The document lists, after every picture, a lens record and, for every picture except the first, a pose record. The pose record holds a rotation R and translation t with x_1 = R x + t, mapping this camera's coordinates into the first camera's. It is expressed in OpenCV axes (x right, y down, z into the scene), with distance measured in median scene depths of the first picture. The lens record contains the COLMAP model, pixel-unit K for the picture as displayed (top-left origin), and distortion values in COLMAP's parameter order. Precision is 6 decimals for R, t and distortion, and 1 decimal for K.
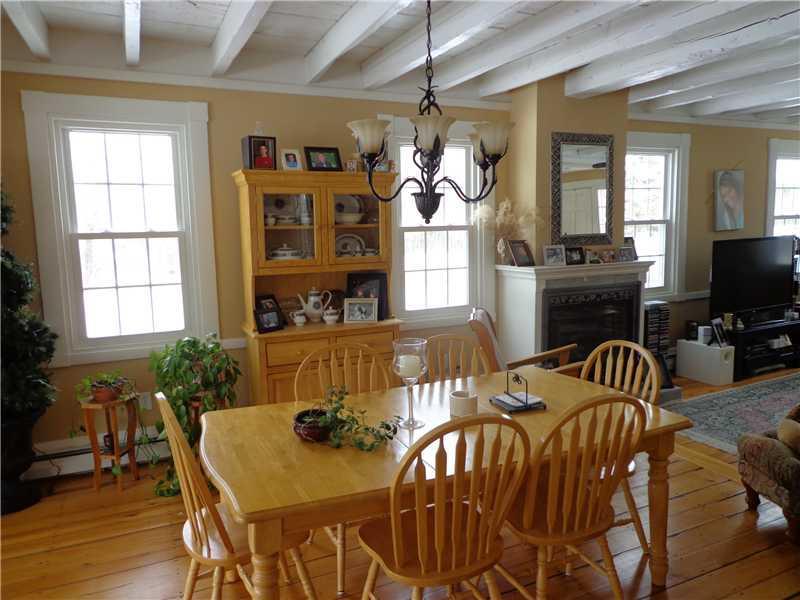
lens RADIAL K [[616.4, 0, 465.5], [0, 616.4, 298.9], [0, 0, 1]] dist [0.056357, -0.000243]
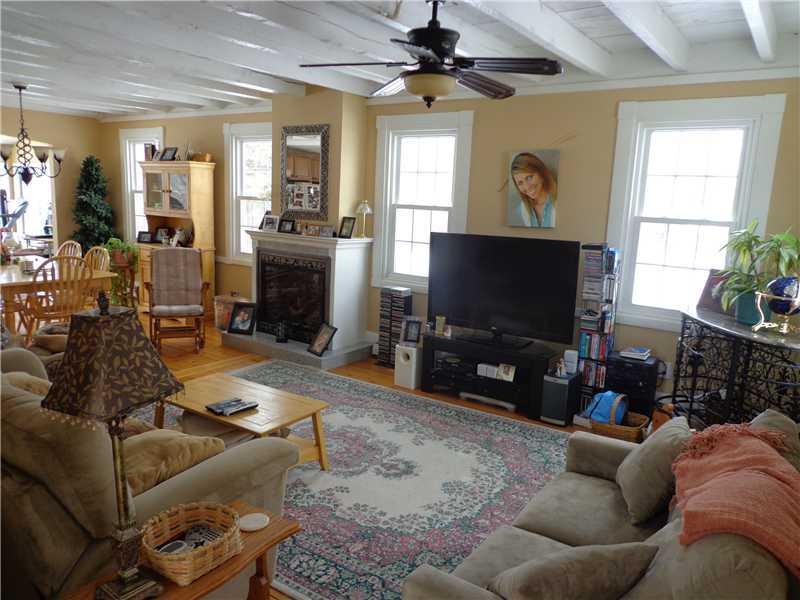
lens RADIAL K [[586.9, 0, 412.1], [0, 586.9, 300.7], [0, 0, 1]] dist [-0.000621, 0.000817]
pose [[0.449409, 0.191196, -0.872626, 0.722681], [-0.167566, 0.977531, 0.127884, -0.062493], [0.877470, 0.088751, 0.471350, 0.367169]]
